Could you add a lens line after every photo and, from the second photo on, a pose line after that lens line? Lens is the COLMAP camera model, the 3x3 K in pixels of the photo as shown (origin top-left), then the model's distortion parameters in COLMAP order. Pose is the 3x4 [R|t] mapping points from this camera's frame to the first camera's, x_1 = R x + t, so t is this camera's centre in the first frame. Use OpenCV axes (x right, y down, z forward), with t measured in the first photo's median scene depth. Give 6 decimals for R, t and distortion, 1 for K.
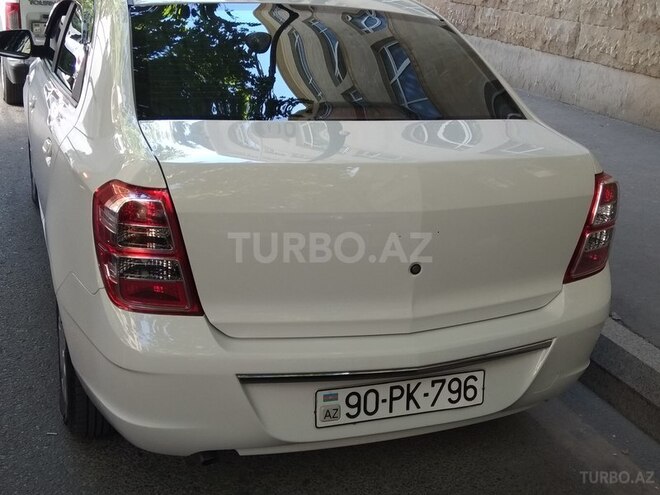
lens RADIAL K [[769.8, 0, 330.0], [0, 769.8, 247.5], [0, 0, 1]] dist [0.076315, -0.035007]
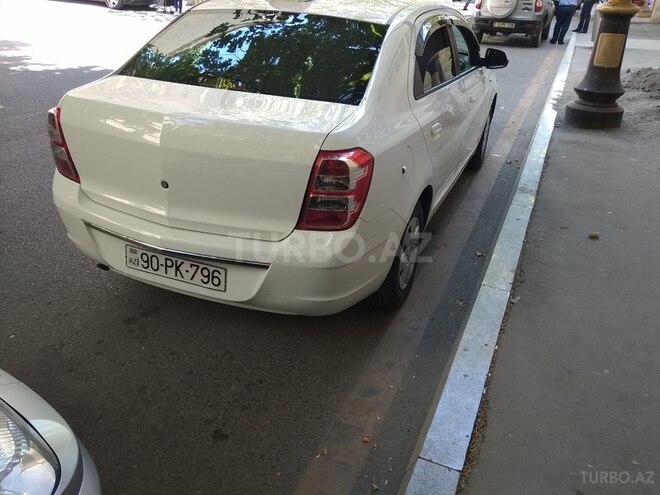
lens RADIAL K [[527.8, 0, 330.0], [0, 527.8, 247.5], [0, 0, 1]] dist [0.040130, -0.006001]
pose [[0.742256, 0.275069, -0.611059, 0.973294], [-0.208101, 0.961403, 0.179996, -0.104423], [0.636985, -0.006442, 0.770849, 0.371729]]
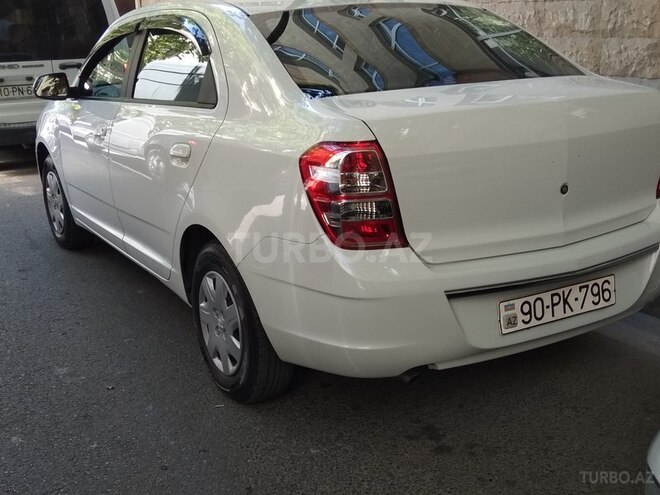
lens RADIAL K [[769.8, 0, 330.0], [0, 769.8, 247.5], [0, 0, 1]] dist [0.076315, -0.035007]
pose [[0.981493, -0.134338, 0.136475, -0.401783], [0.142420, 0.988479, -0.051247, 0.120169], [-0.128018, 0.069736, 0.989317, -0.136593]]
